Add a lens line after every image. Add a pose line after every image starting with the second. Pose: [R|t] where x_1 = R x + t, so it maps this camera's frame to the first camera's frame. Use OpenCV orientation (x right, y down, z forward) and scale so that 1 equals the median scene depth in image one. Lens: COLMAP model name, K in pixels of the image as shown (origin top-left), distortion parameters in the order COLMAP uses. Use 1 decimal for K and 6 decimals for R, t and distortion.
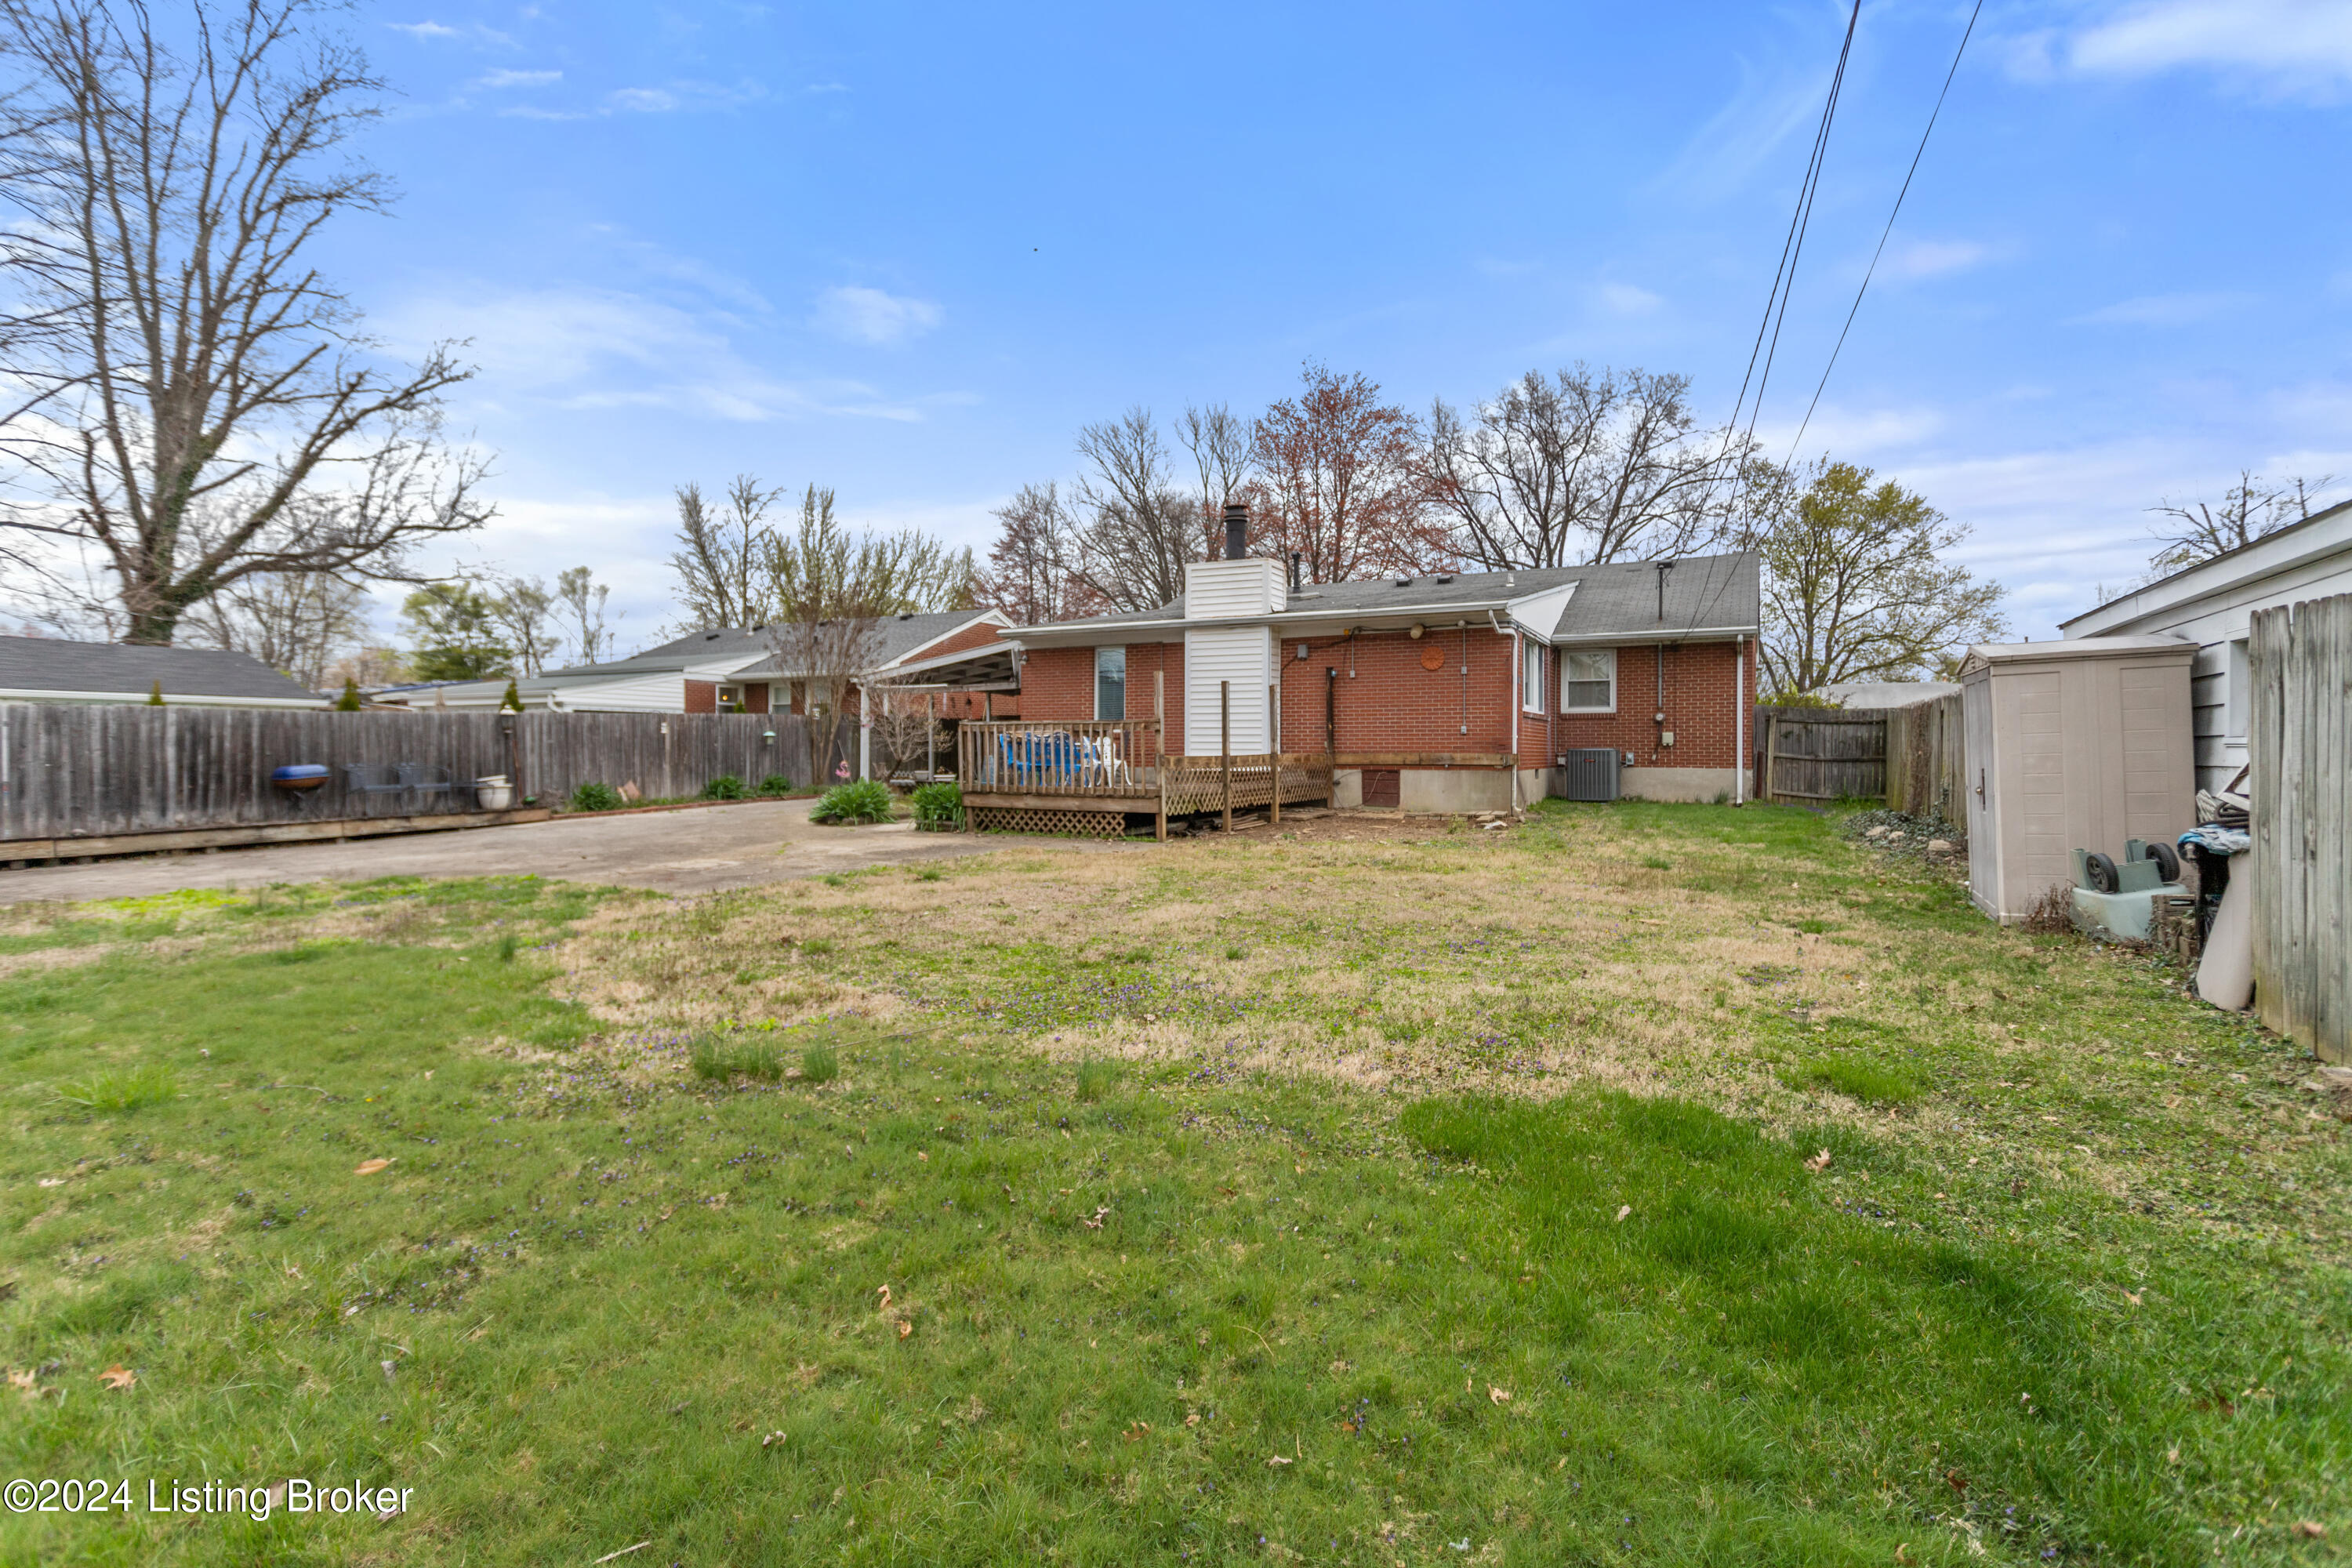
lens RADIAL K [[1102.5, 0, 1183.7], [0, 1102.5, 774.7], [0, 0, 1]] dist [0.015156, 0.002704]
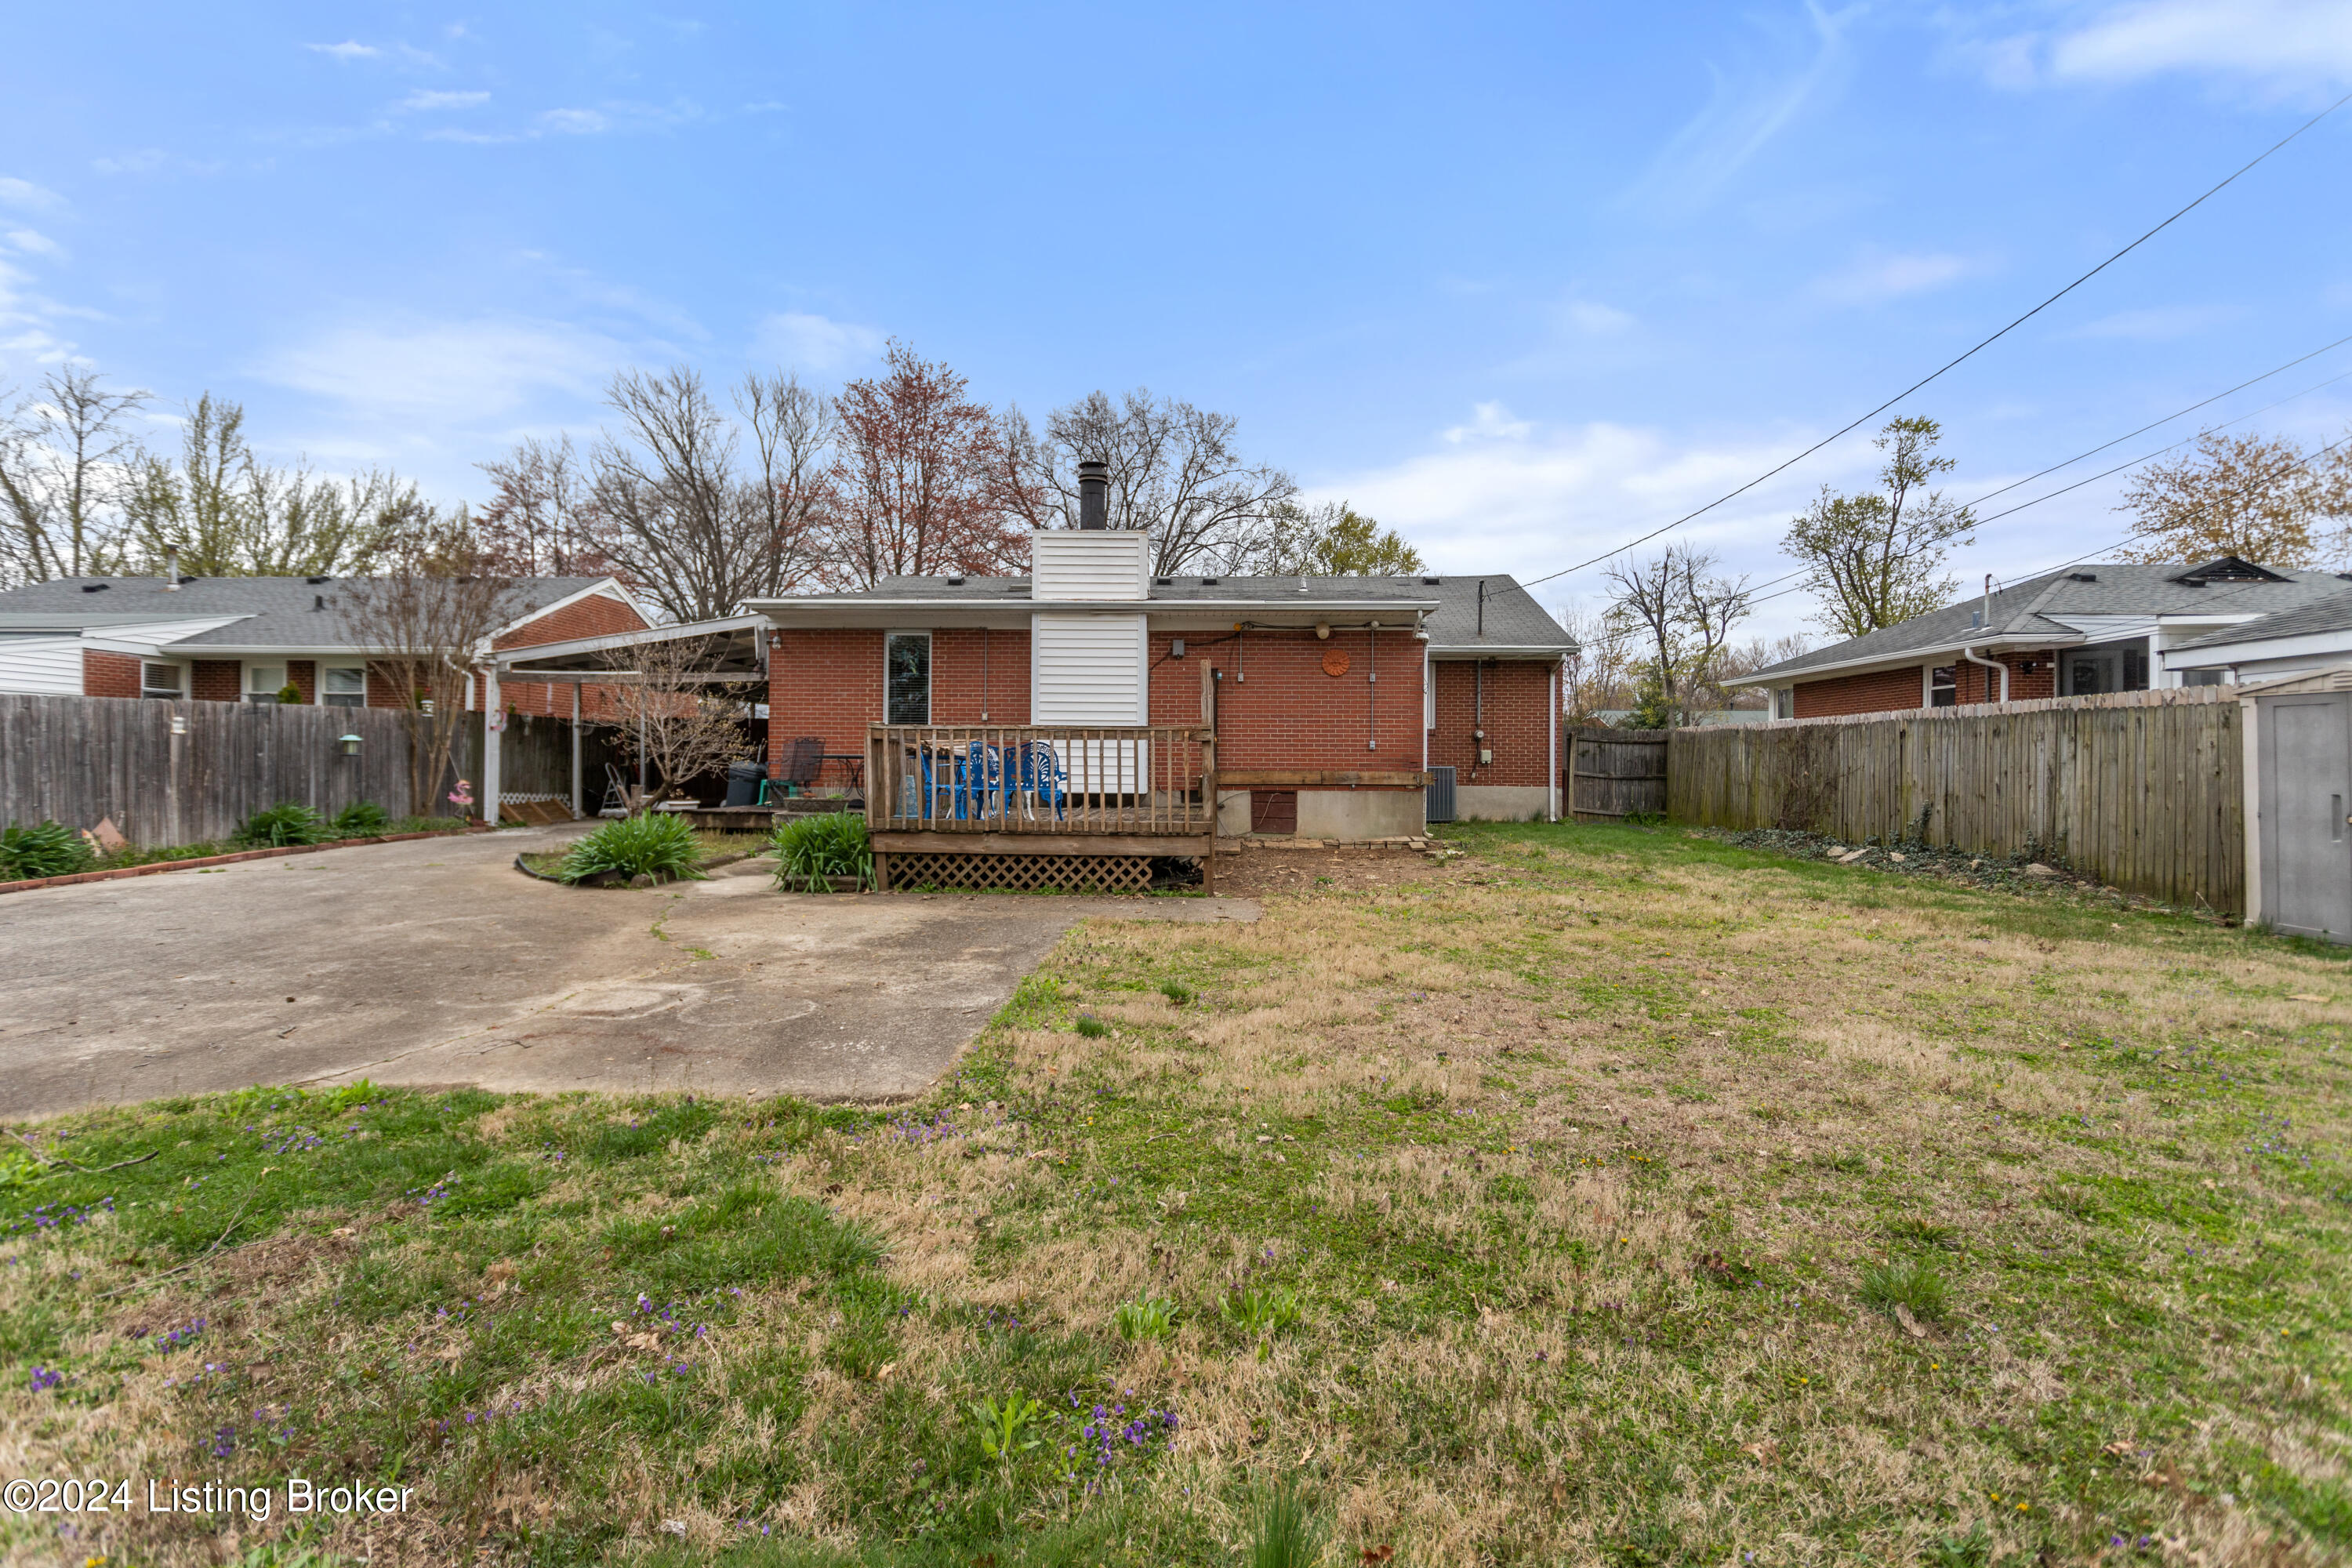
lens RADIAL K [[1102.5, 0, 1174.4], [0, 1102.5, 783.2], [0, 0, 1]] dist [0.015156, 0.002704]
pose [[0.907848, -0.002986, 0.419289, -0.226209], [0.004847, 0.999983, -0.003374, -0.007105], [-0.419272, 0.005095, 0.907847, 0.235512]]
